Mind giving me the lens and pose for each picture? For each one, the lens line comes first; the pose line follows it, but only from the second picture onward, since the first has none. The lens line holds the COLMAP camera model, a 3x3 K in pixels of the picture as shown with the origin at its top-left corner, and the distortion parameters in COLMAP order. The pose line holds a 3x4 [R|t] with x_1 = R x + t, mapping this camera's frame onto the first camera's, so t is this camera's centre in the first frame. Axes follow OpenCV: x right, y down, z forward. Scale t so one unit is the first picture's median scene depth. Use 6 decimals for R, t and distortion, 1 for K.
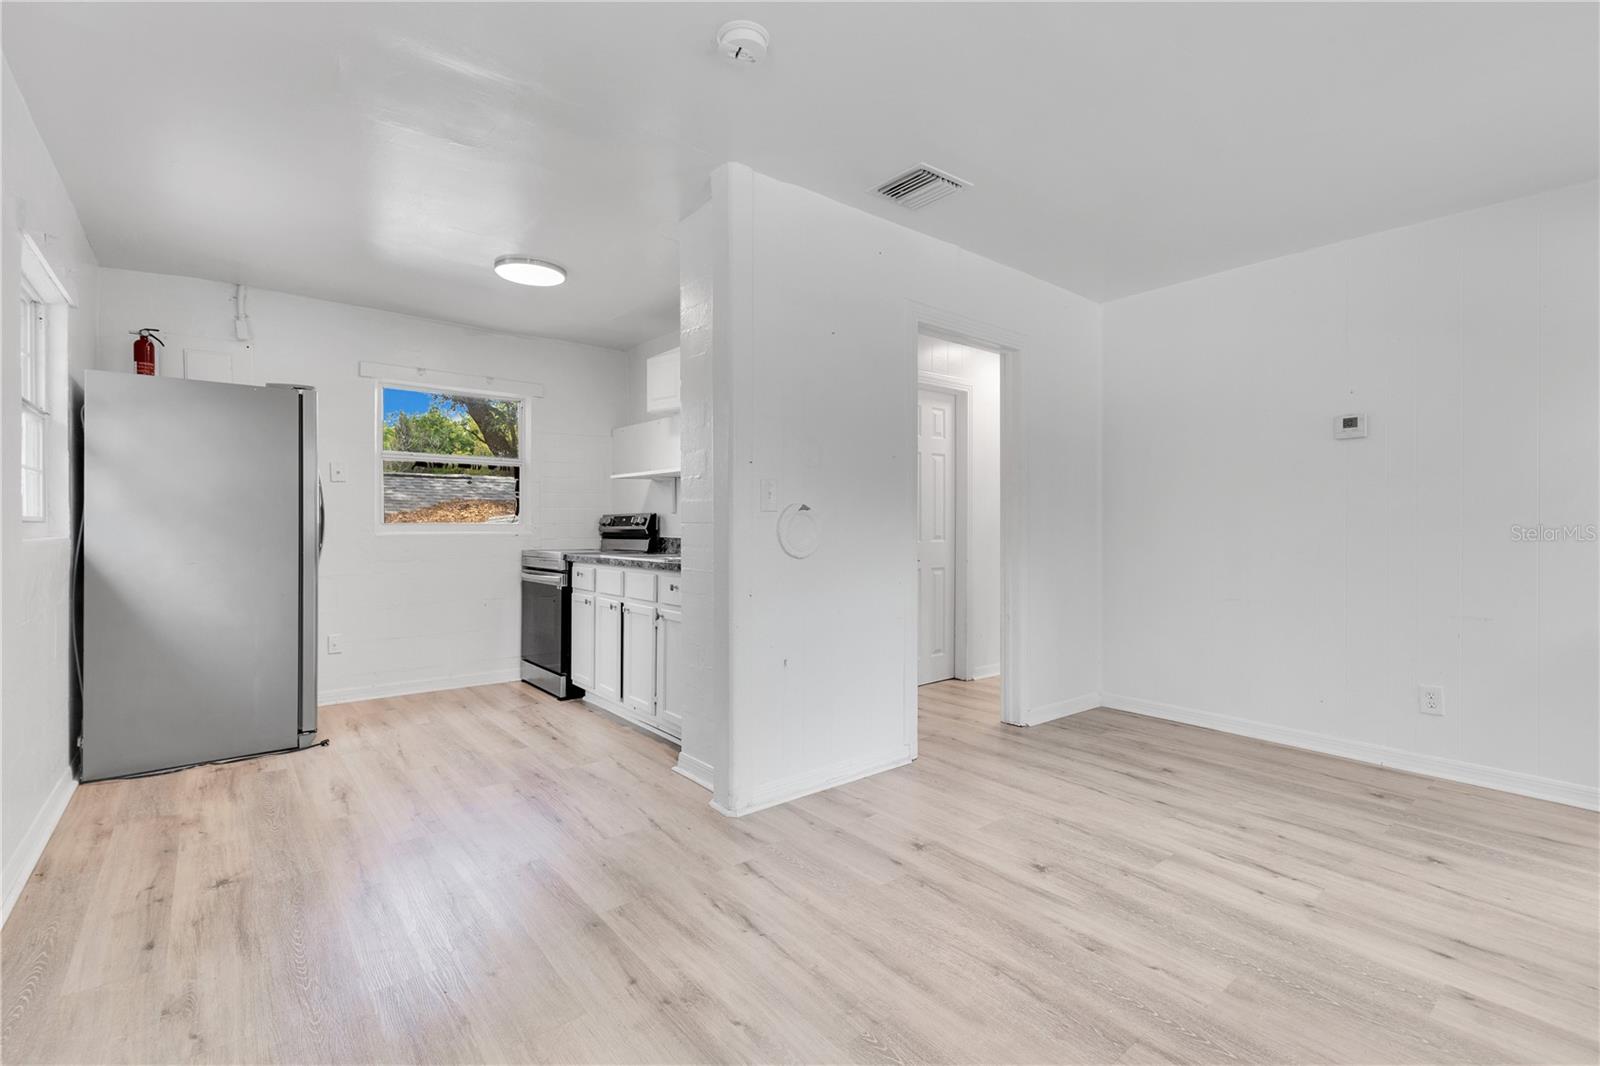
lens RADIAL K [[700.7, 0, 794.9], [0, 700.7, 527.2], [0, 0, 1]] dist [0.009715, -0.000895]
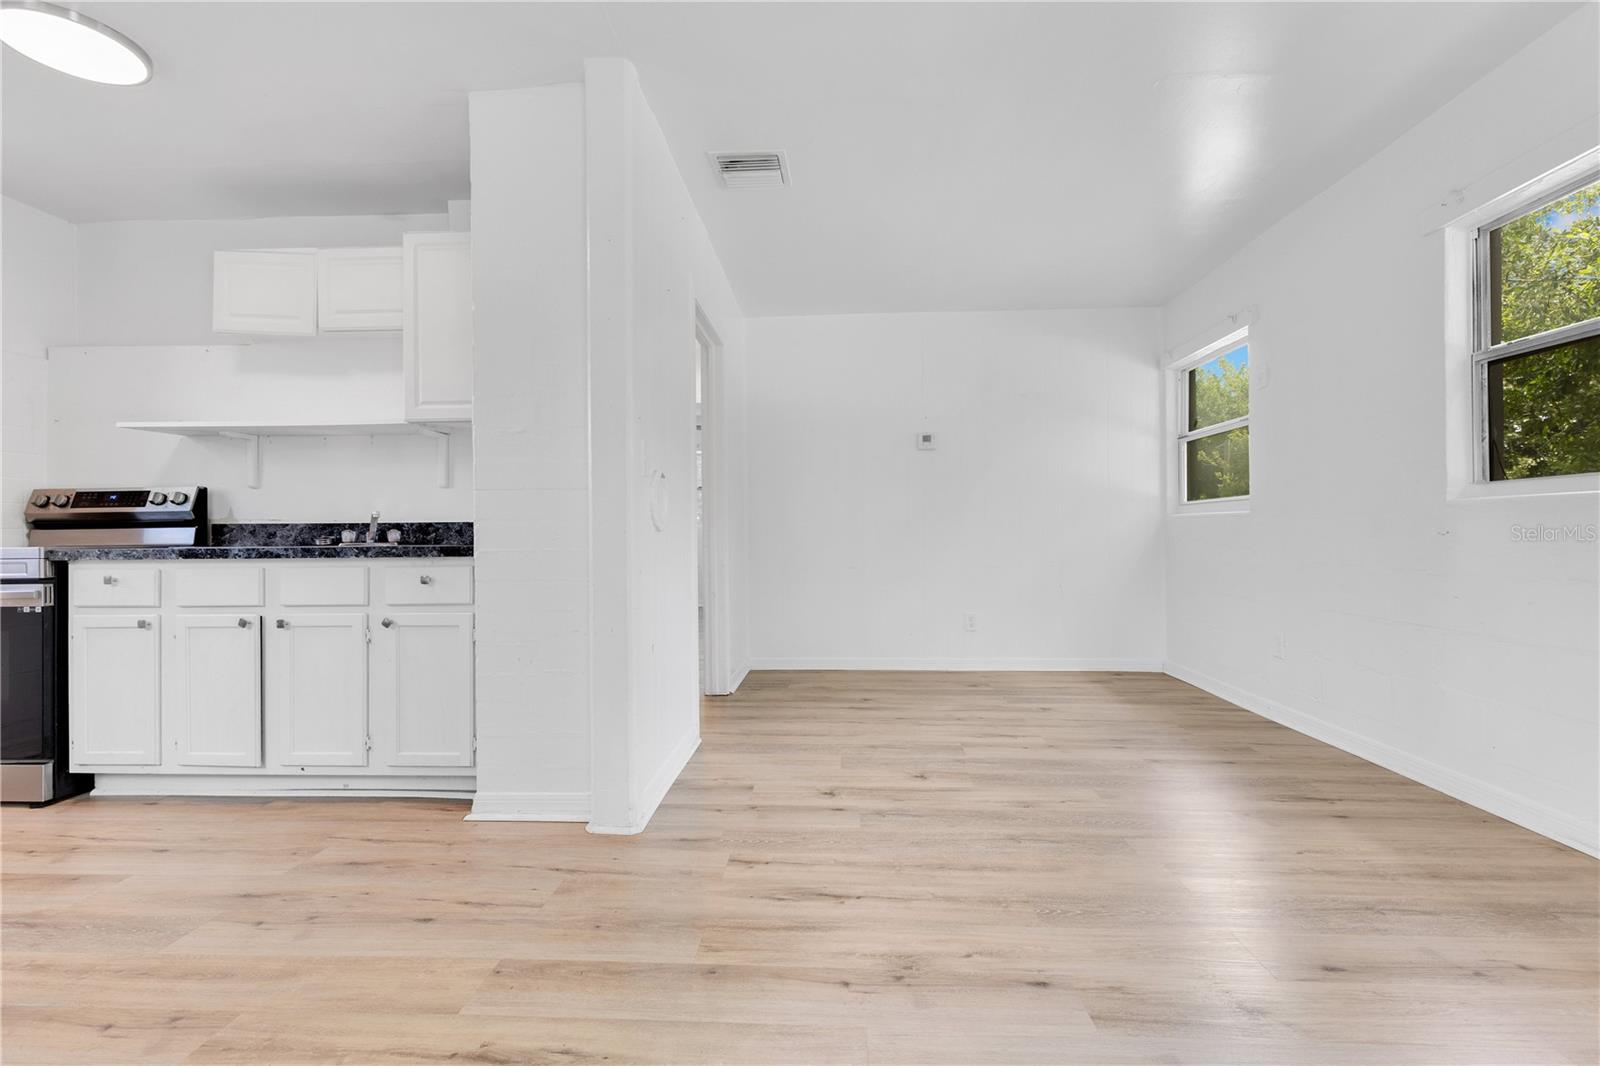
lens RADIAL K [[700.7, 0, 794.9], [0, 700.7, 527.2], [0, 0, 1]] dist [0.009715, -0.000895]
pose [[0.681568, -0.002923, 0.731749, -0.409079], [0.008601, 0.999955, -0.004017, 0.033760], [-0.731704, 0.009032, 0.681563, 0.196181]]
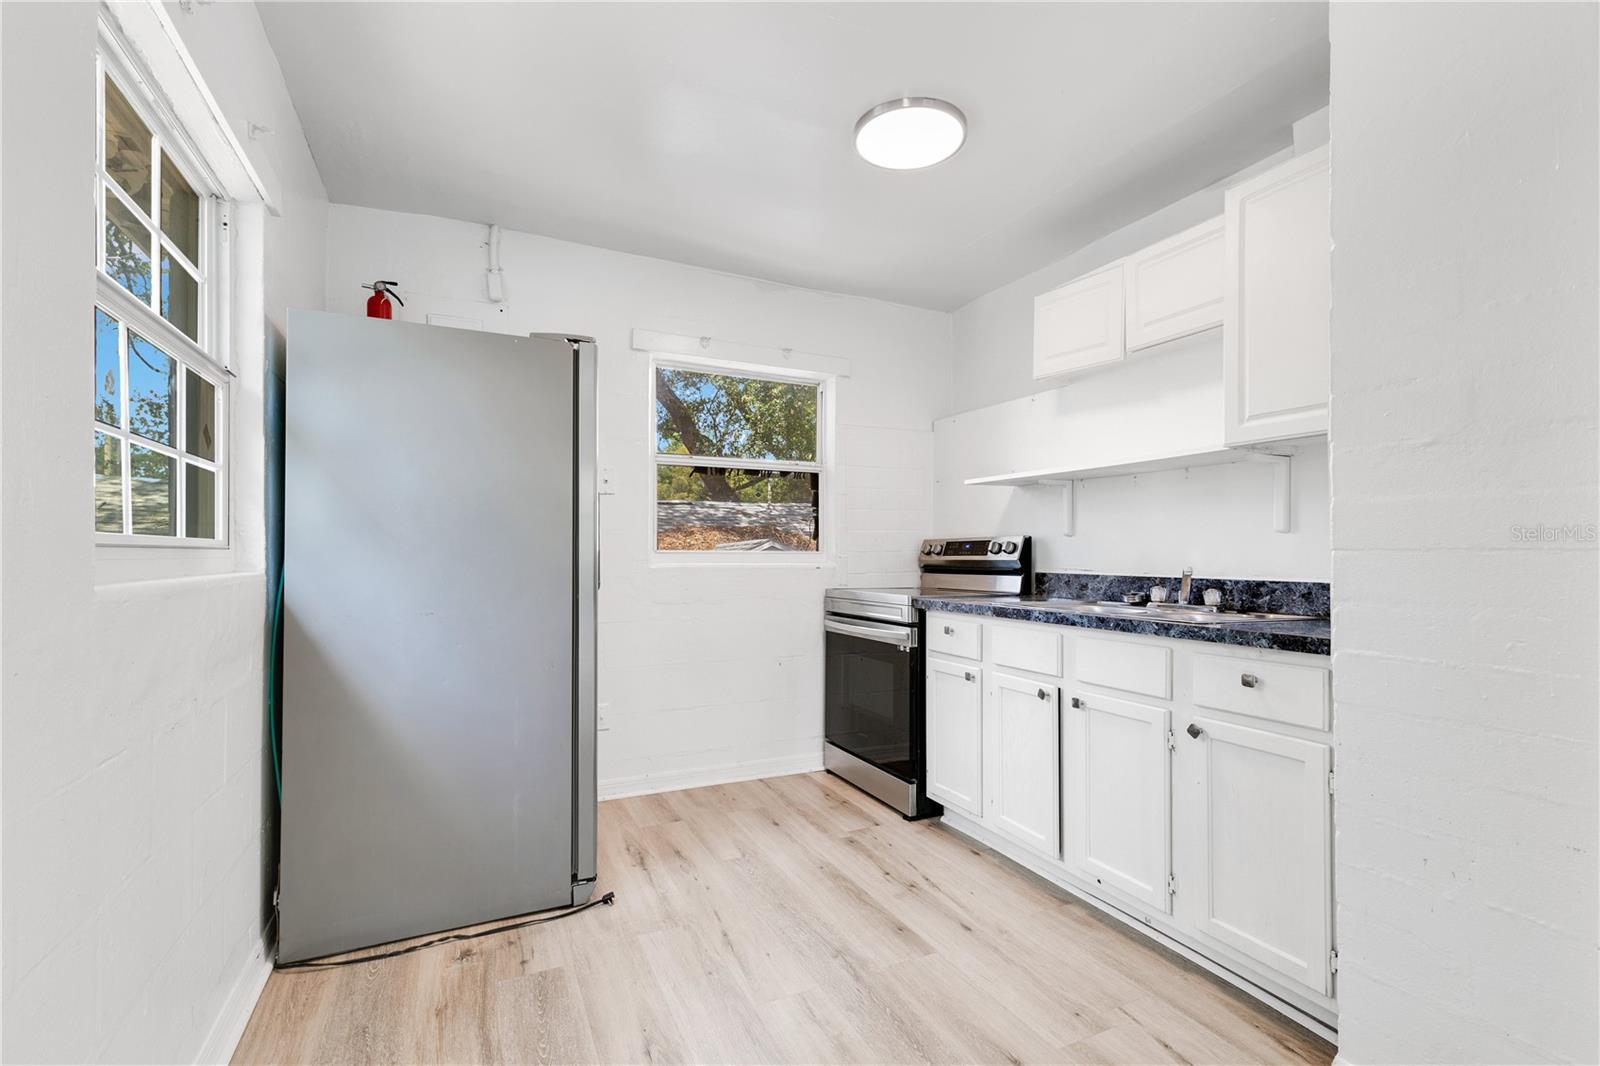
lens RADIAL K [[714.0, 0, 808.3], [0, 714.0, 547.7], [0, 0, 1]] dist [0.012635, 0.000768]
pose [[0.972077, -0.001449, -0.234657, -0.326111], [-0.000868, 0.999952, -0.009768, -0.002430], [0.234660, 0.009699, 0.972029, 0.395229]]
